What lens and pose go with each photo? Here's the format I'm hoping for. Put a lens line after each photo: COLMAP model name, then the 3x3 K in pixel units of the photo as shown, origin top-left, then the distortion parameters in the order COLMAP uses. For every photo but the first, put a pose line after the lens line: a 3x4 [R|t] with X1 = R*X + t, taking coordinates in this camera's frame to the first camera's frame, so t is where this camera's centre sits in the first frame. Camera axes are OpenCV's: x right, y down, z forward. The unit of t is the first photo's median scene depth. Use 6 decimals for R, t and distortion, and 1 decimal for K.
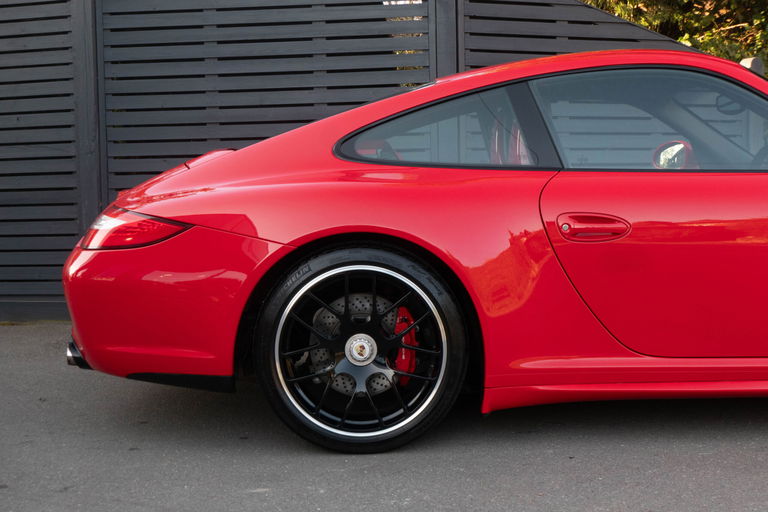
lens RADIAL K [[1170.6, 0, 384.0], [0, 1170.6, 256.0], [0, 0, 1]] dist [0.034378, -0.319827]
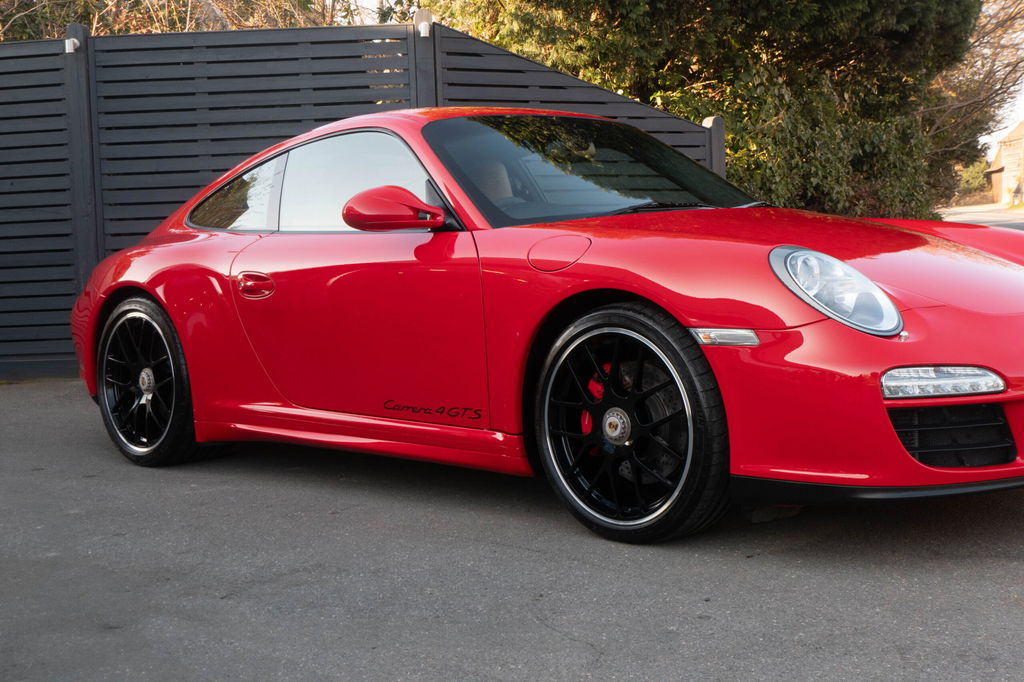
lens RADIAL K [[1501.0, 0, 527.0], [0, 1501.0, 341.6], [0, 0, 1]] dist [-0.010757, -0.088610]
pose [[0.993115, -0.024308, 0.114591, -0.018030], [0.023678, 0.999696, 0.006852, 0.024244], [-0.114723, -0.004092, 0.993389, -0.371038]]
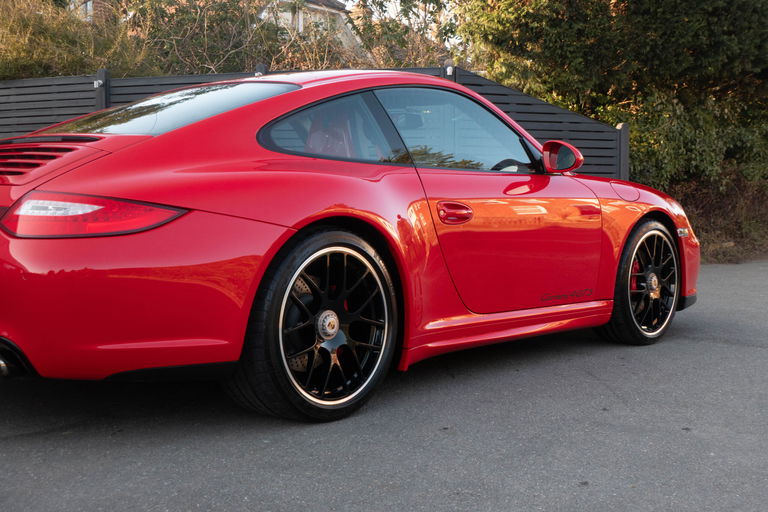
lens RADIAL K [[1116.5, 0, 384.0], [0, 1116.5, 256.0], [0, 0, 1]] dist [0.040010, -0.274990]
pose [[0.998041, 0.022412, -0.058409, 0.055236], [-0.023252, 0.999635, -0.013733, 0.074585], [0.058080, 0.015065, 0.998198, -0.808476]]
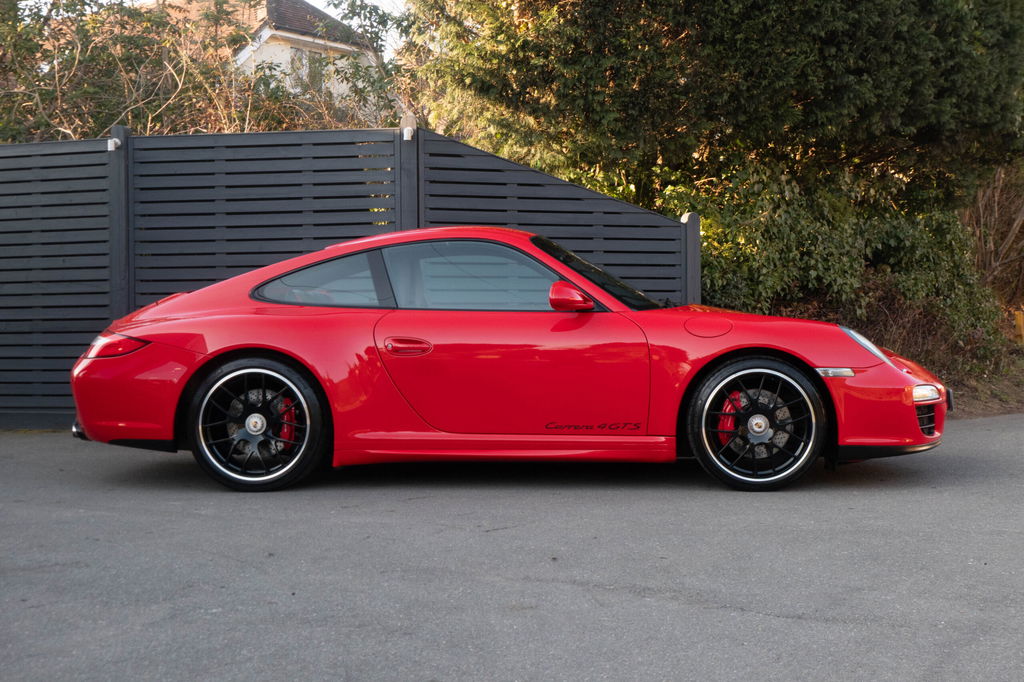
lens RADIAL K [[1560.9, 0, 512.0], [0, 1560.9, 341.0], [0, 0, 1]] dist [0.034378, -0.319827]
pose [[0.998350, 0.011785, -0.056204, 0.246037], [-0.014513, 0.998724, -0.048379, 0.037398], [0.055562, 0.049115, 0.997247, -0.589518]]
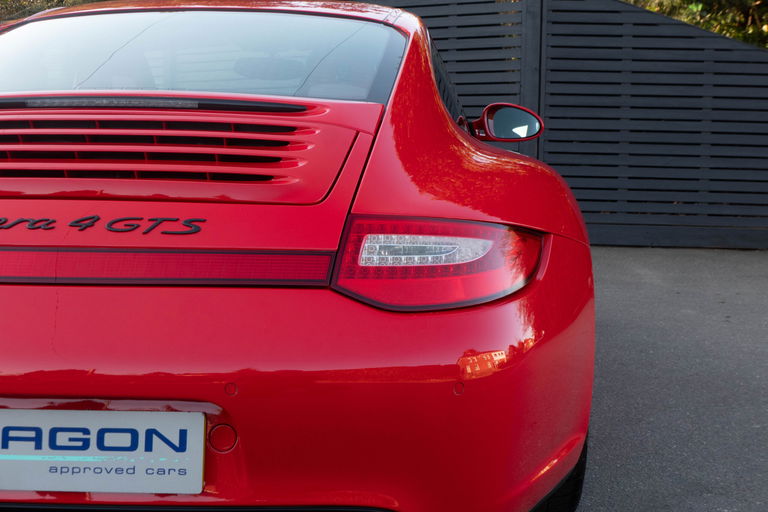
lens RADIAL K [[1085.5, 0, 384.0], [0, 1085.5, 256.0], [0, 0, 1]] dist [0.010650, -0.163540]
pose [[0.910485, 0.077091, -0.406292, 0.428227], [-0.057065, 0.996493, 0.061195, 0.005161], [0.409585, -0.032532, 0.911692, -0.263463]]
